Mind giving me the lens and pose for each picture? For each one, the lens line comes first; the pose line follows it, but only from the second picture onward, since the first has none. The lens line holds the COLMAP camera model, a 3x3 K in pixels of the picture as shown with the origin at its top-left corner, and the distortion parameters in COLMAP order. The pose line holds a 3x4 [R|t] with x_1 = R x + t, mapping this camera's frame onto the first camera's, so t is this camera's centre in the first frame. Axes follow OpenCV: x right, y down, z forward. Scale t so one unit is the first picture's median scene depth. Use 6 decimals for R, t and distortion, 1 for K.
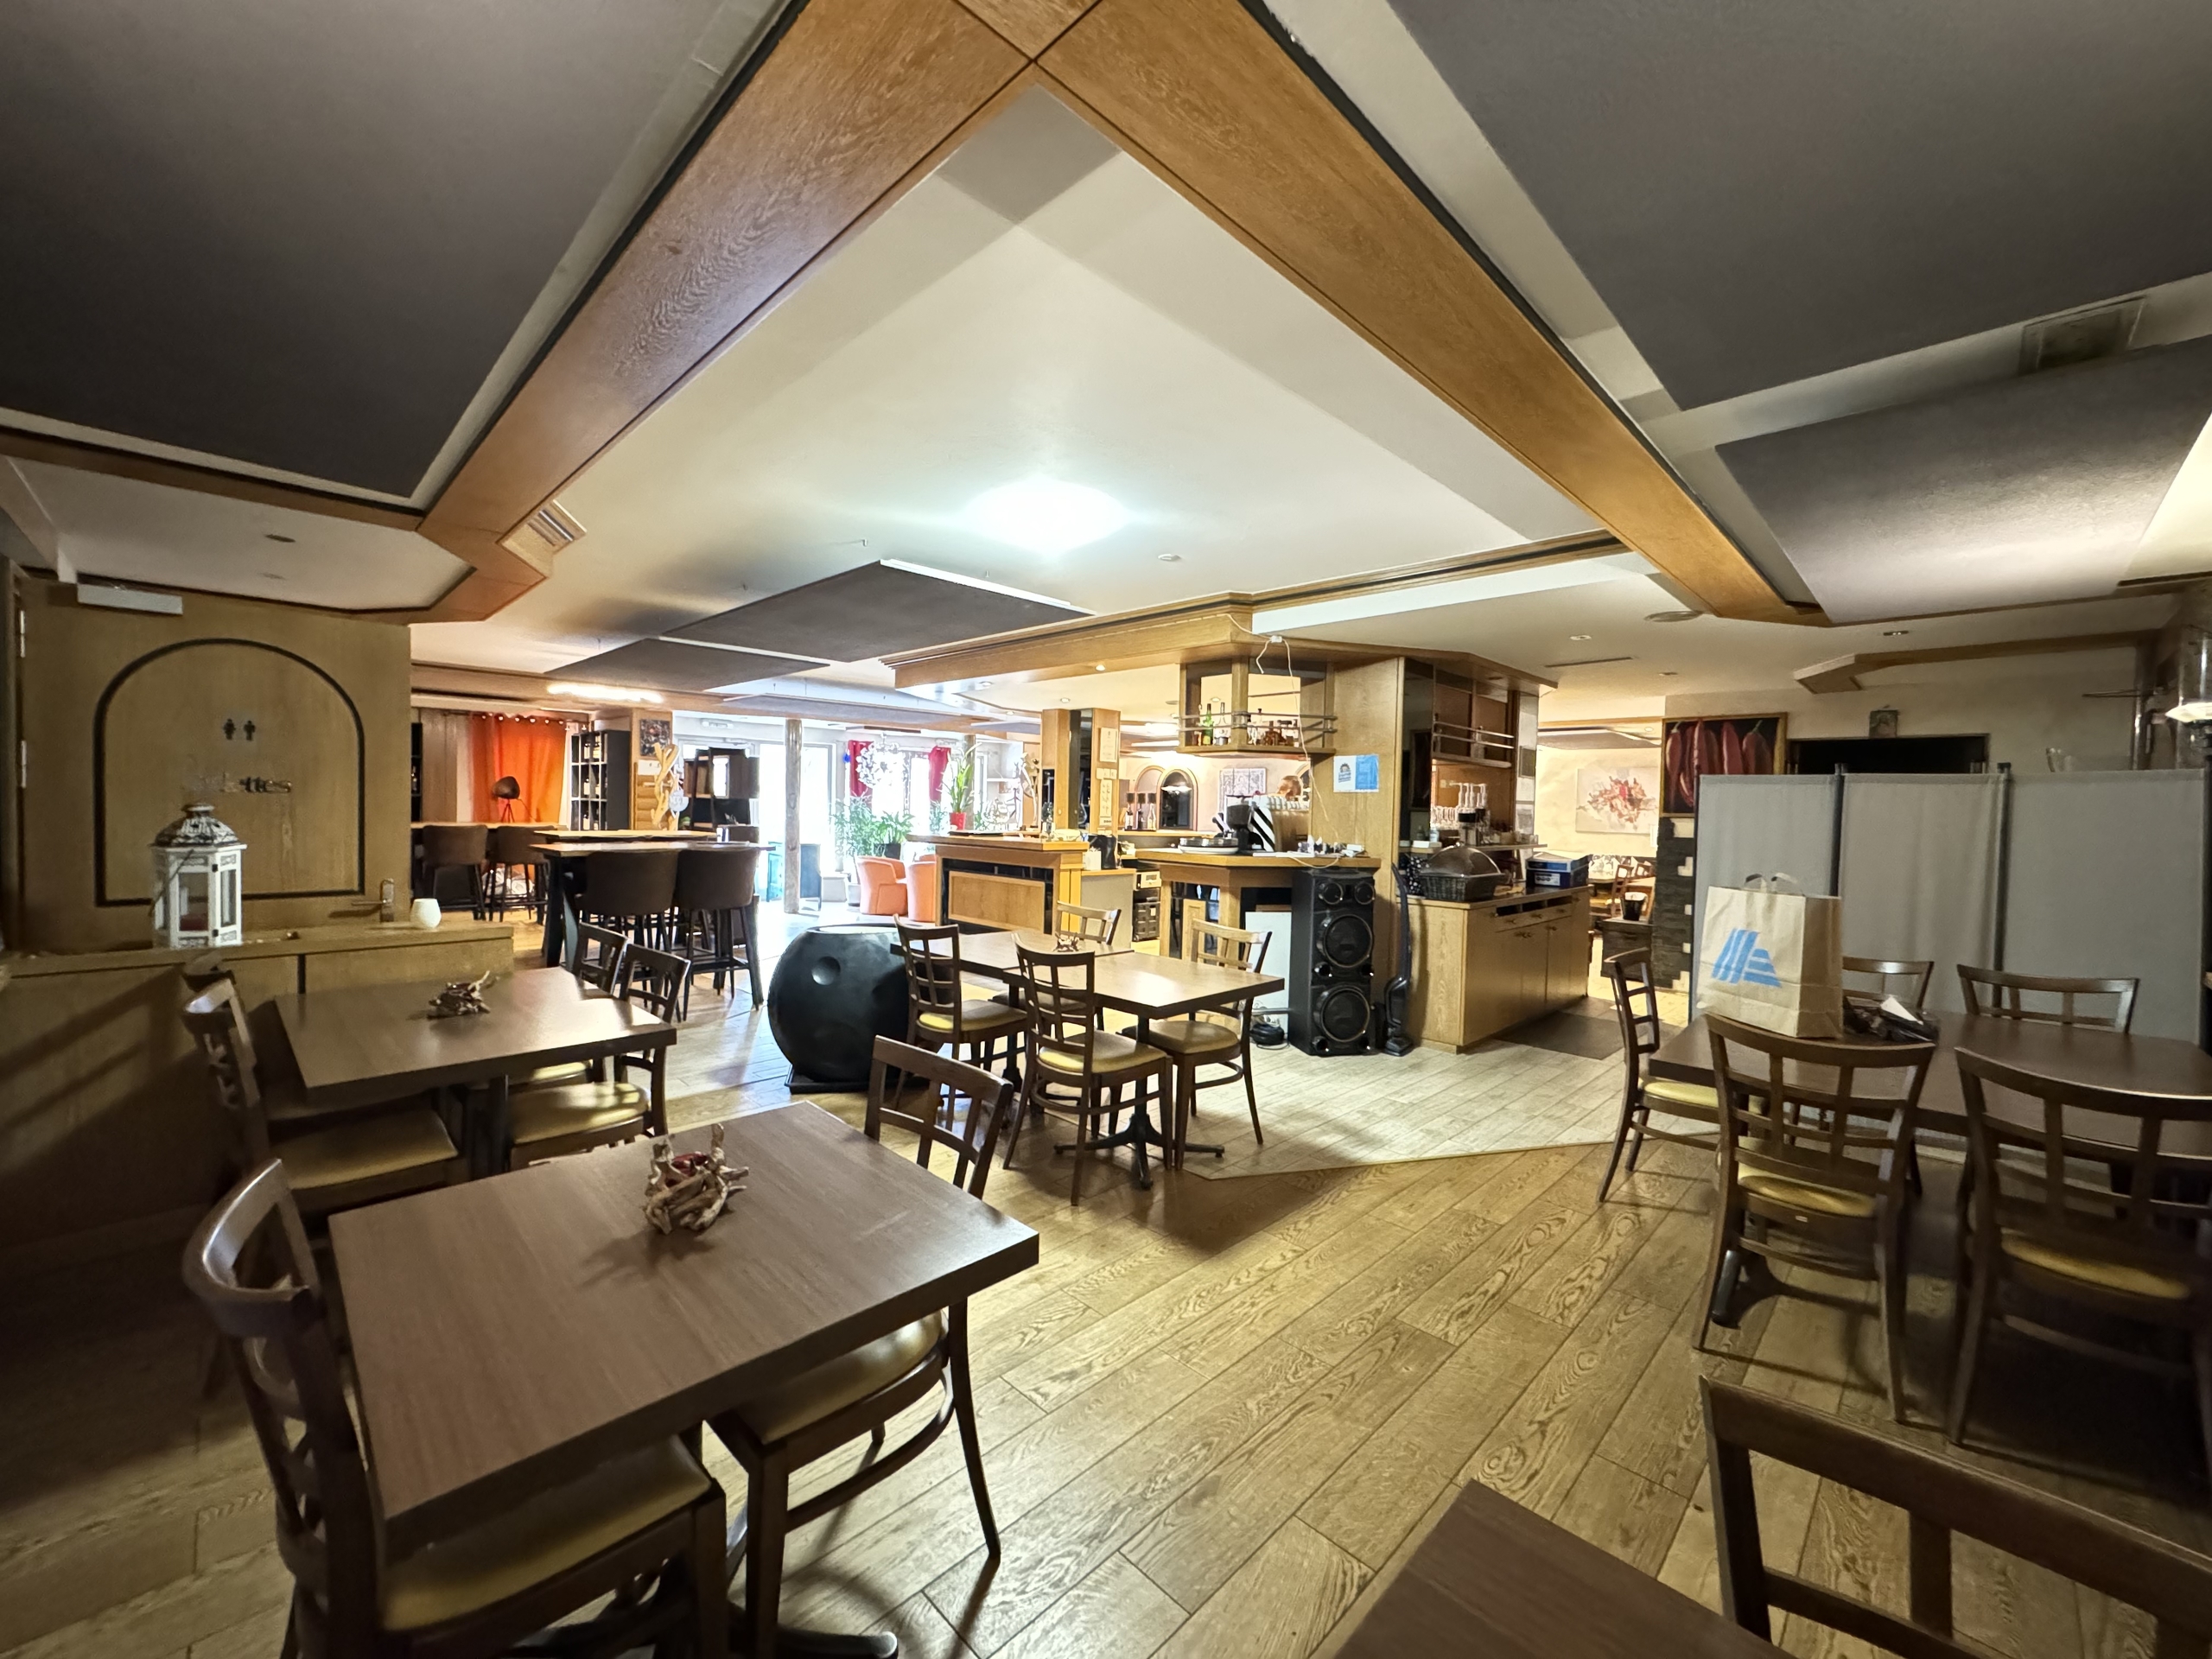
lens RADIAL K [[885.5, 0, 1106.0], [0, 885.5, 829.5], [0, 0, 1]] dist [-0.000860, -0.000008]
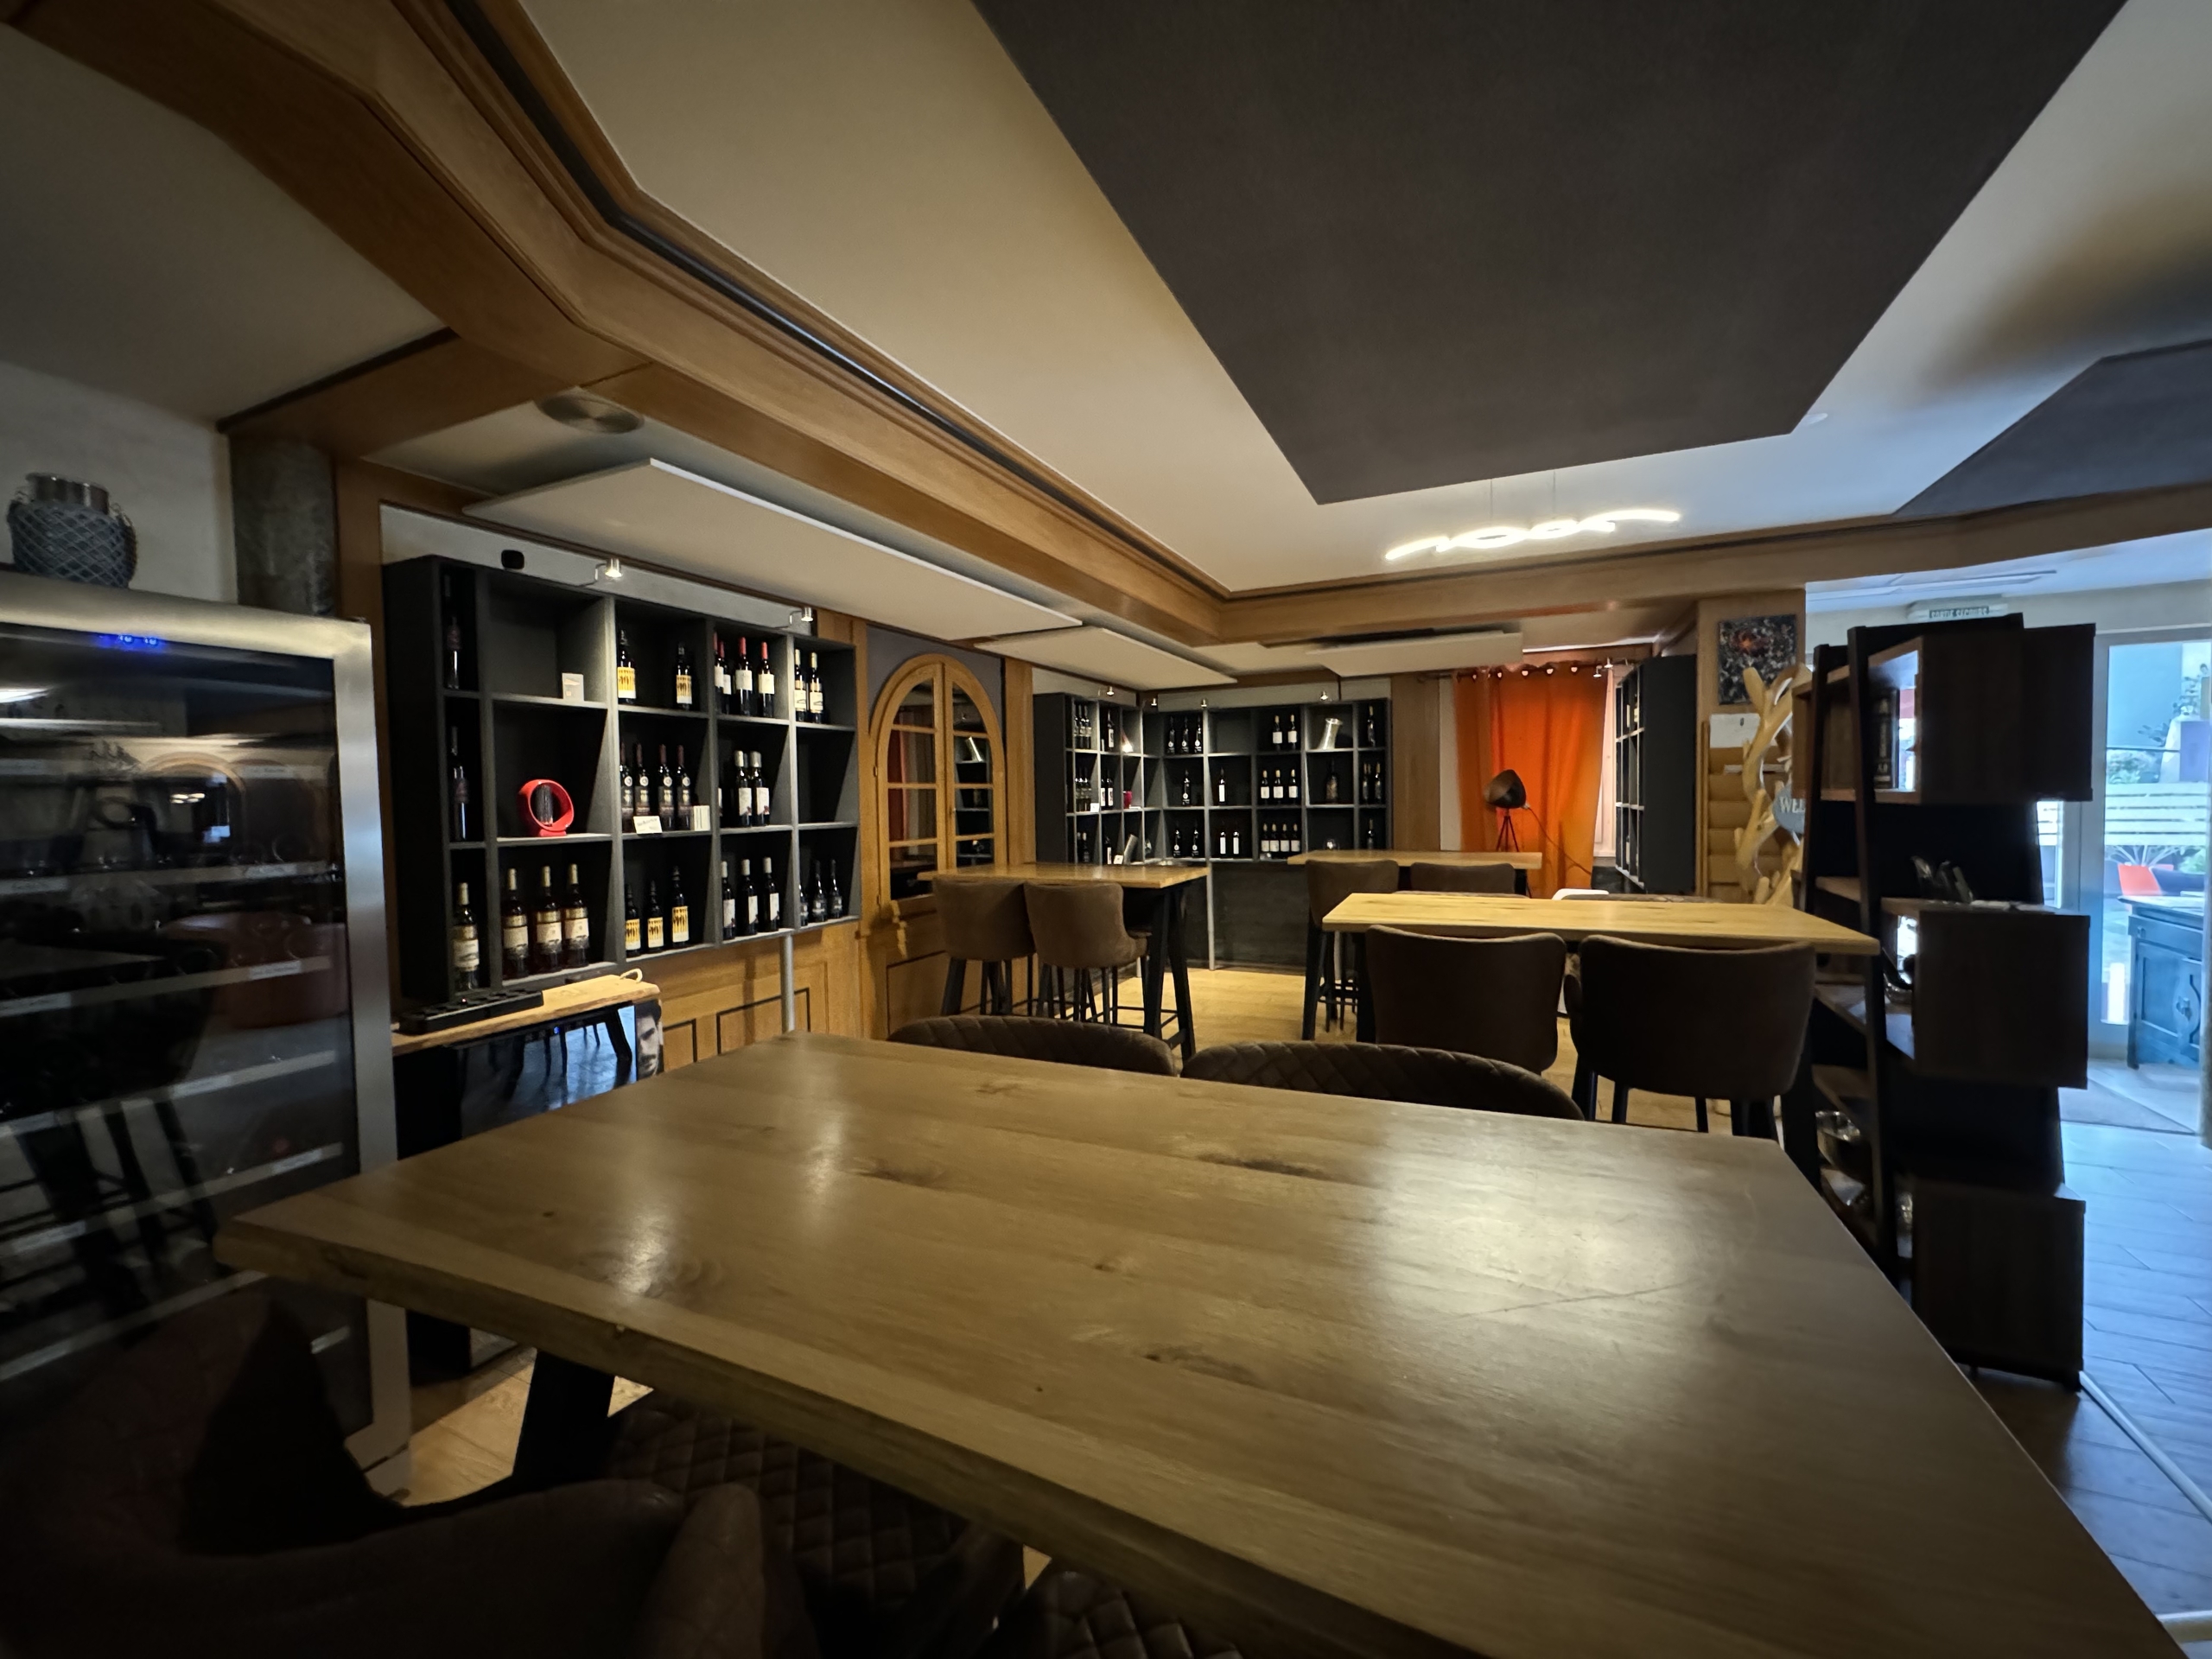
lens RADIAL K [[885.5, 0, 1106.0], [0, 885.5, 829.5], [0, 0, 1]] dist [-0.000860, -0.000008]
pose [[0.339957, 0.005145, -0.940427, -0.216784], [-0.002464, 0.999986, 0.004579, -0.023587], [0.940438, 0.000761, 0.339965, 0.564973]]
